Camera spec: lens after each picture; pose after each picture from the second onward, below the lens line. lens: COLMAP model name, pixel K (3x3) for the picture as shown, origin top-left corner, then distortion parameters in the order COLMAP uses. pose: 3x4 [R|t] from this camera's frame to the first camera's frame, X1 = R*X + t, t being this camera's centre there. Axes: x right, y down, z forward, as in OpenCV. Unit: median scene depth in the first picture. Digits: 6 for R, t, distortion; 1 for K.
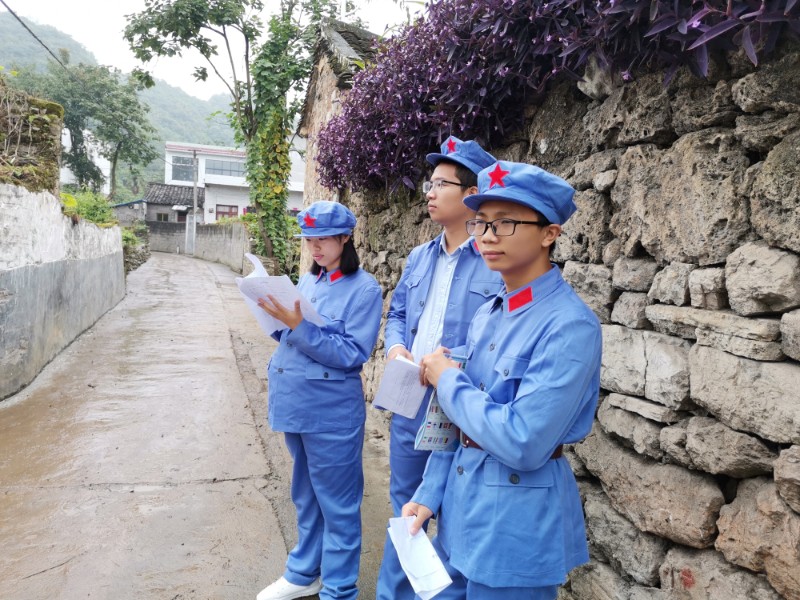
lens RADIAL K [[617.1, 0, 402.5], [0, 617.1, 298.9], [0, 0, 1]] dist [0.053555, -0.032676]
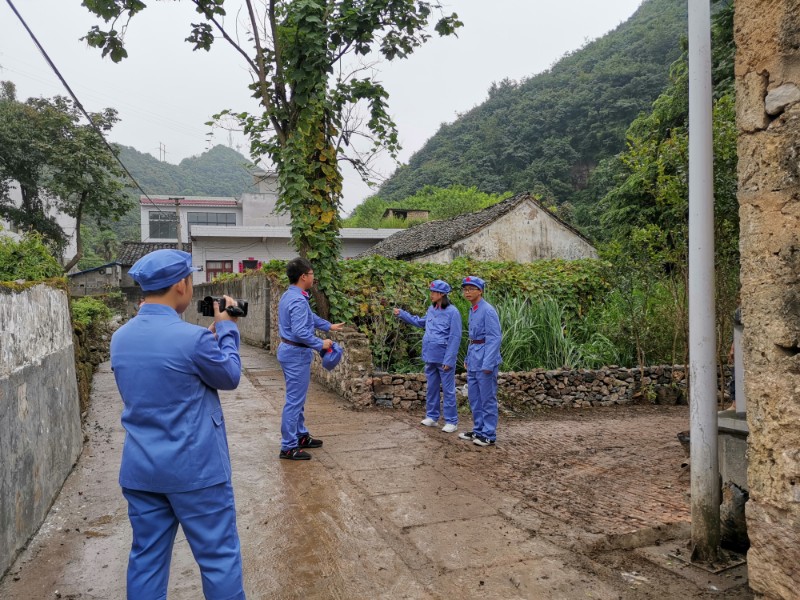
lens RADIAL K [[617.1, 0, 400.1], [0, 617.1, 299.9], [0, 0, 1]] dist [0.053555, -0.032676]
pose [[0.996475, -0.077948, 0.031014, -0.082029], [0.080074, 0.993996, -0.074570, -0.020149], [-0.025015, 0.076790, 0.996733, 0.196425]]
